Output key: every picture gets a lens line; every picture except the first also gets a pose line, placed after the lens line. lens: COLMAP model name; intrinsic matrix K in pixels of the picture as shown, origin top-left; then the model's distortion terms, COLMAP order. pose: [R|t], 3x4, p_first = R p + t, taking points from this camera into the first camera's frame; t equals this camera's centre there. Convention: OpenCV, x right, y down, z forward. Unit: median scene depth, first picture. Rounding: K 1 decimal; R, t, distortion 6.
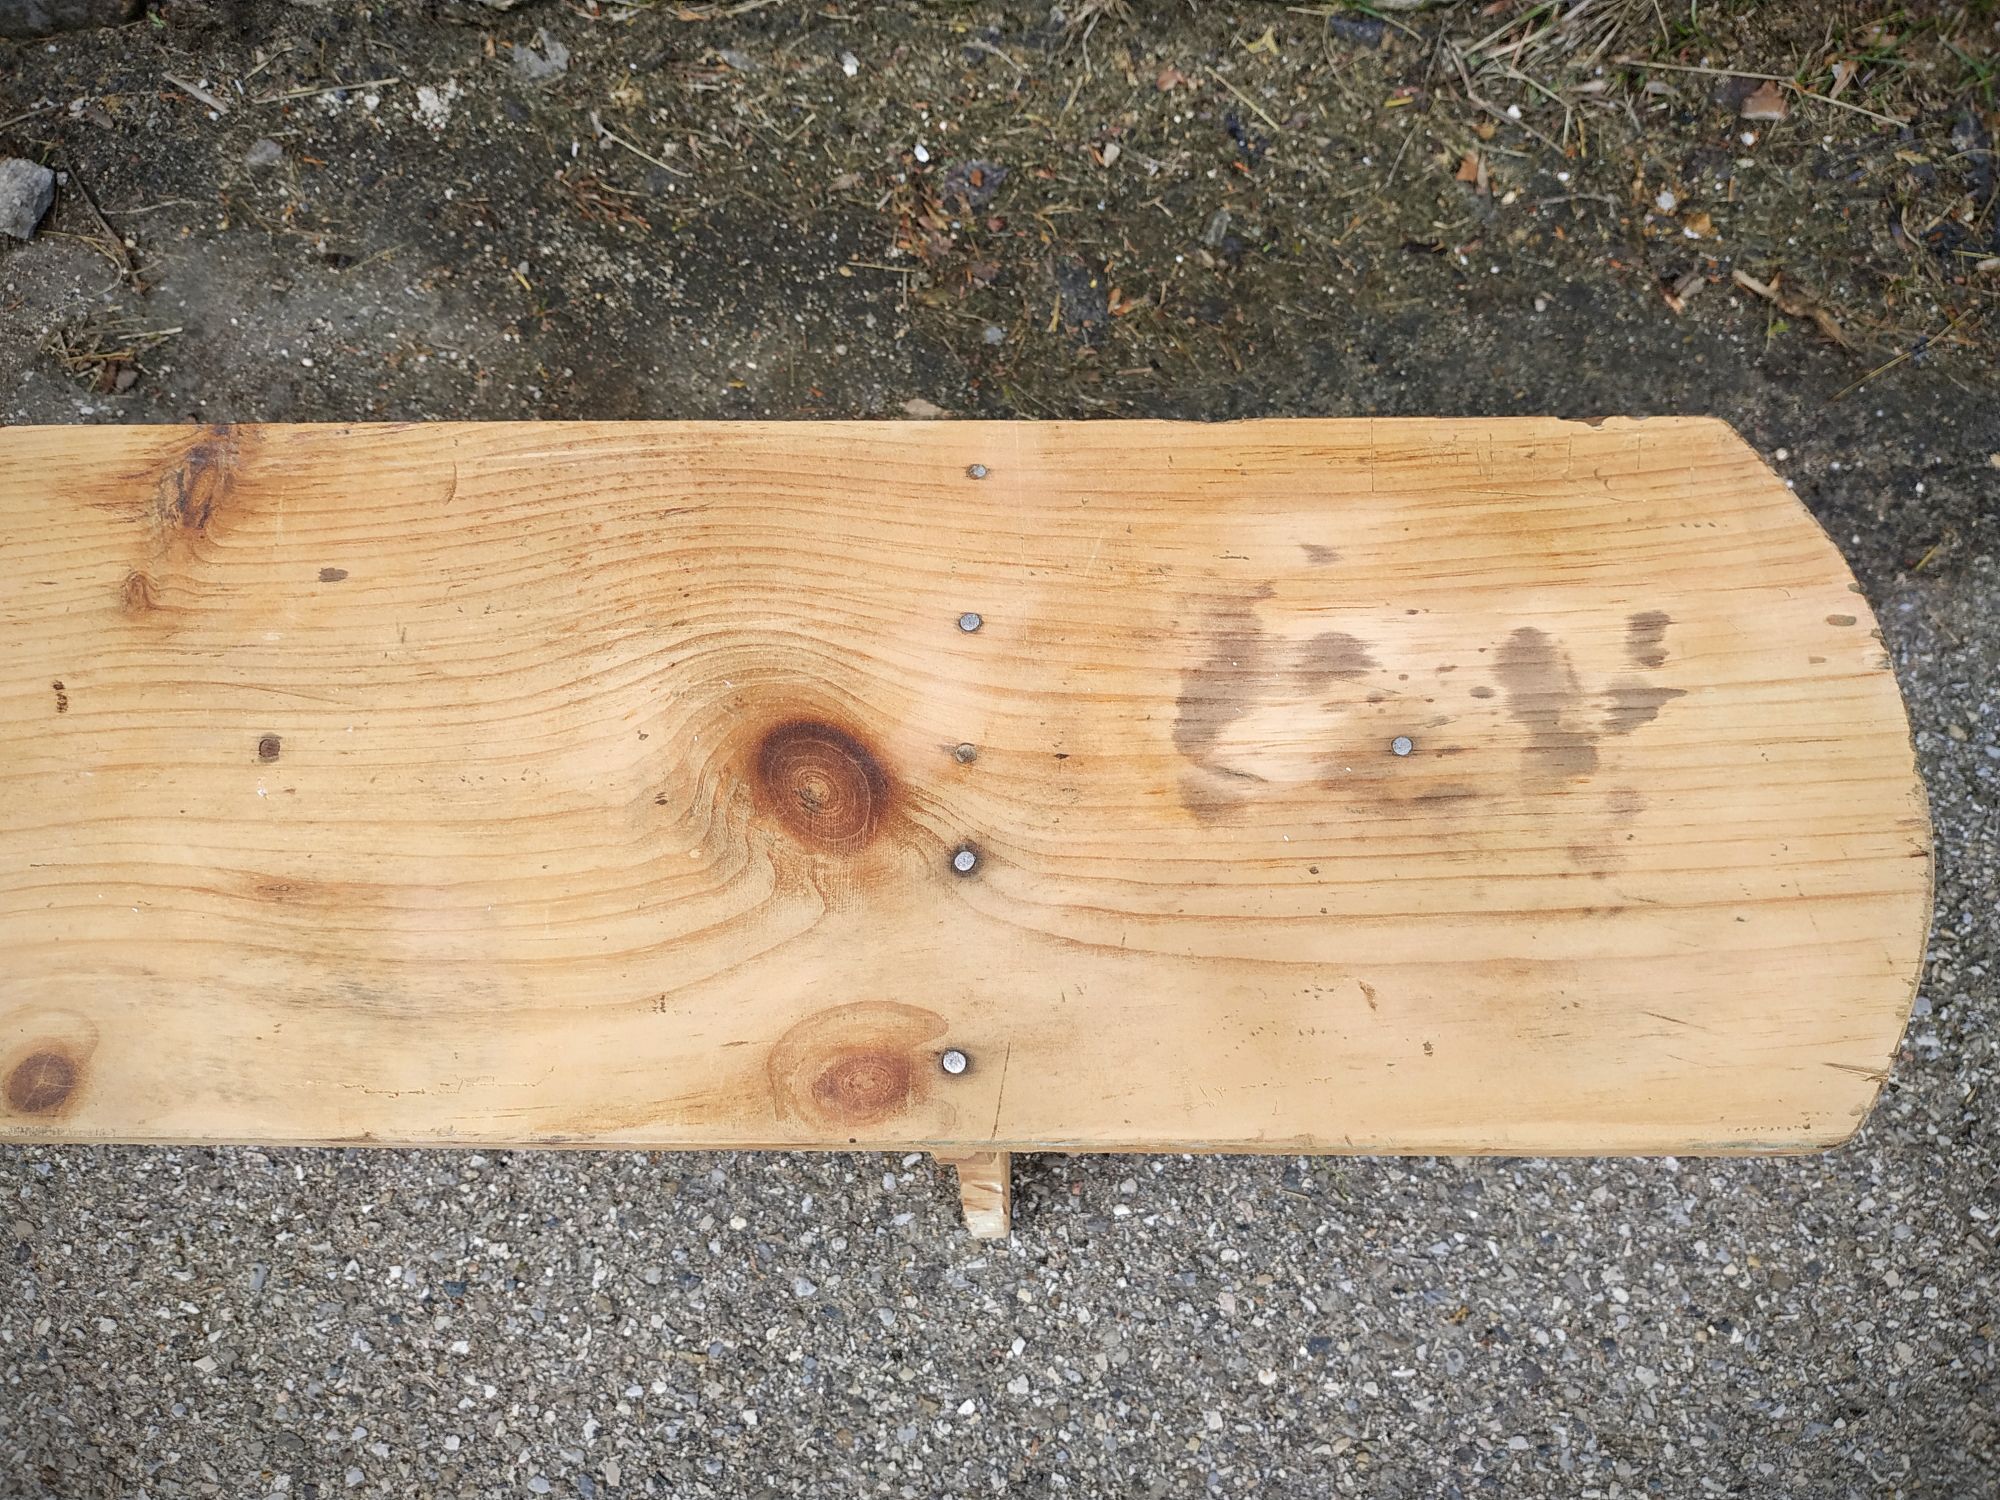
lens RADIAL K [[1462.9, 0, 1003.3], [0, 1462.9, 748.3], [0, 0, 1]] dist [-0.003437, -0.014688]
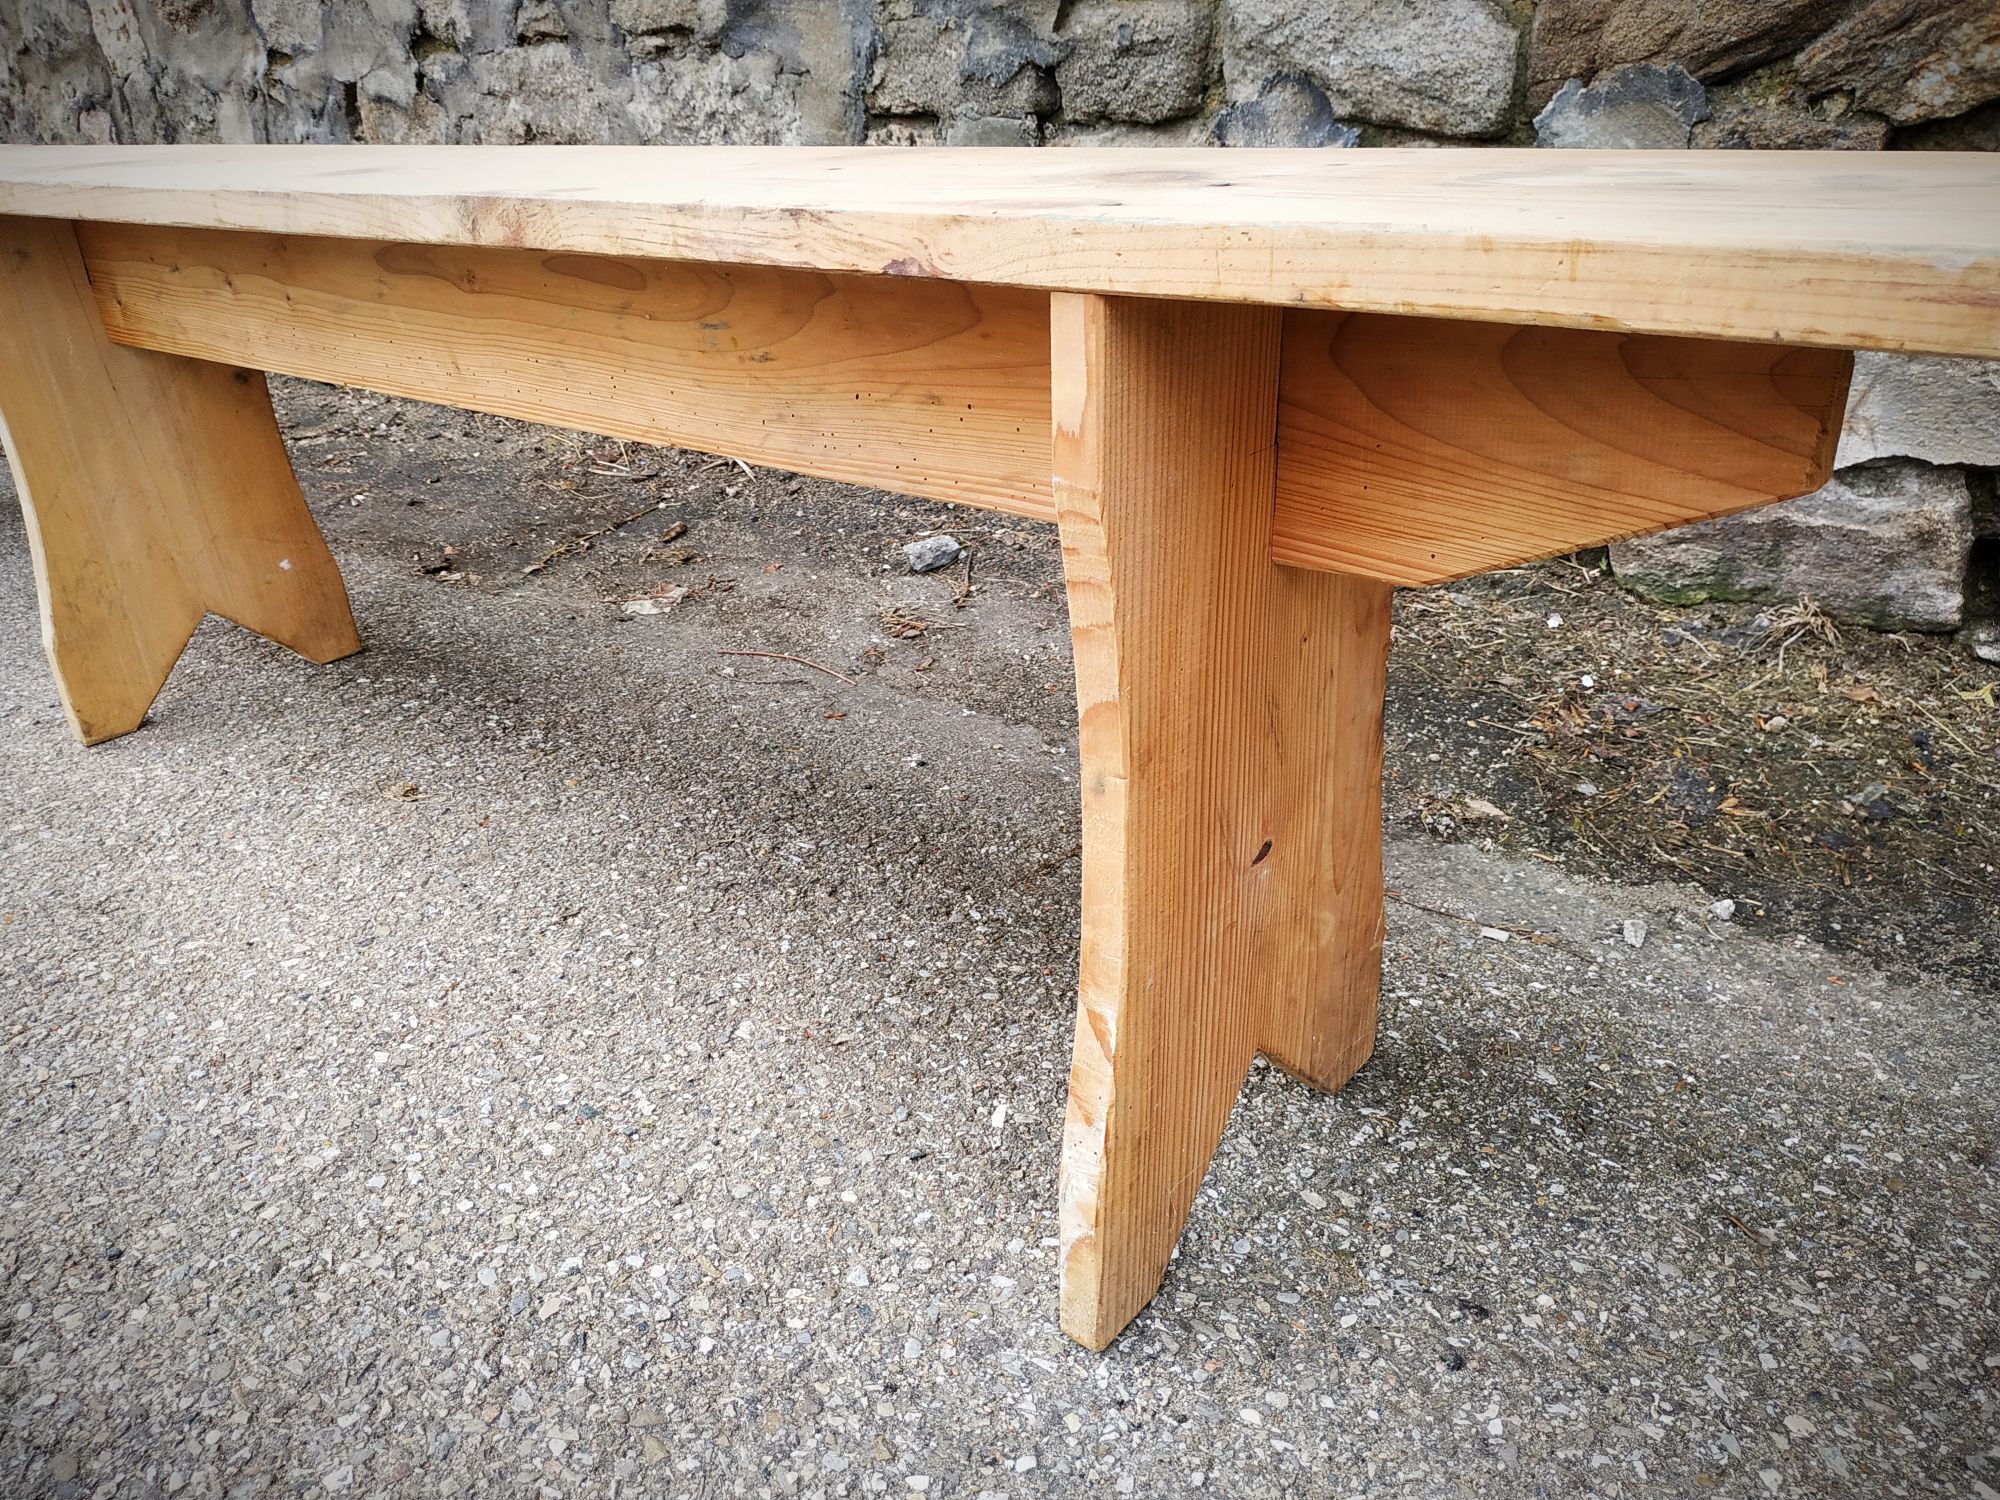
lens RADIAL K [[1462.9, 0, 1002.3], [0, 1462.9, 773.0], [0, 0, 1]] dist [-0.003437, -0.014688]
pose [[0.778807, 0.265844, -0.568142, 0.306796], [-0.576875, 0.659237, -0.482309, 0.523917], [0.246322, 0.703373, 0.666778, 0.285022]]
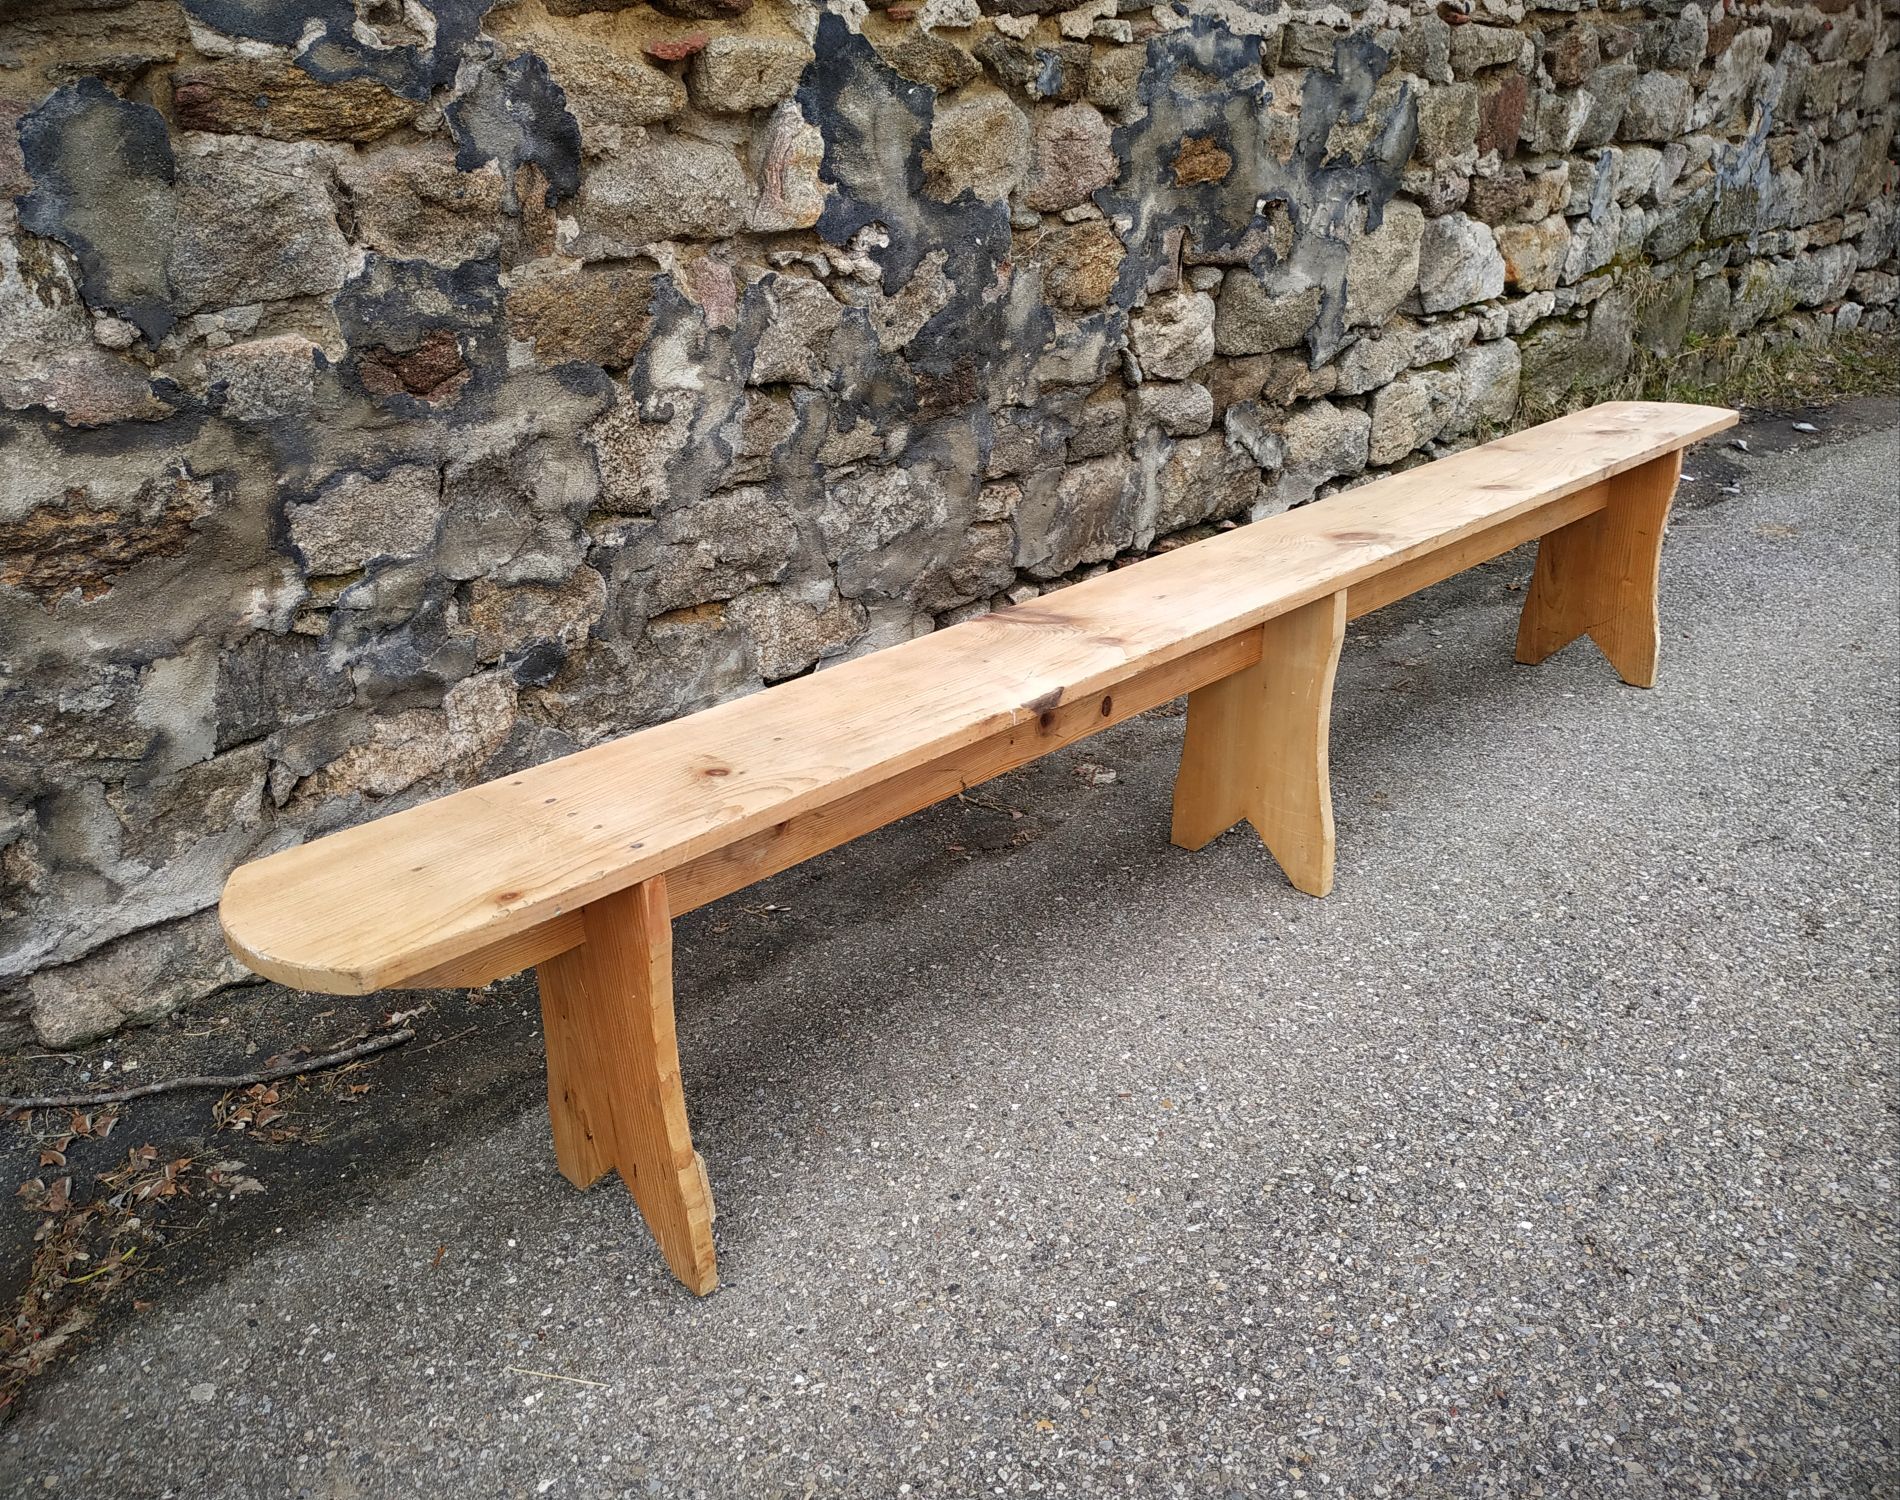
lens RADIAL K [[1468.4, 0, 875.5], [0, 1468.4, 766.1], [0, 0, 1]] dist [0.000136, -0.010033]
pose [[0.733165, -0.282339, 0.618671, -3.253142], [0.652420, 0.548708, -0.522750, 0.983420], [-0.191877, 0.786895, 0.586497, -0.403514]]
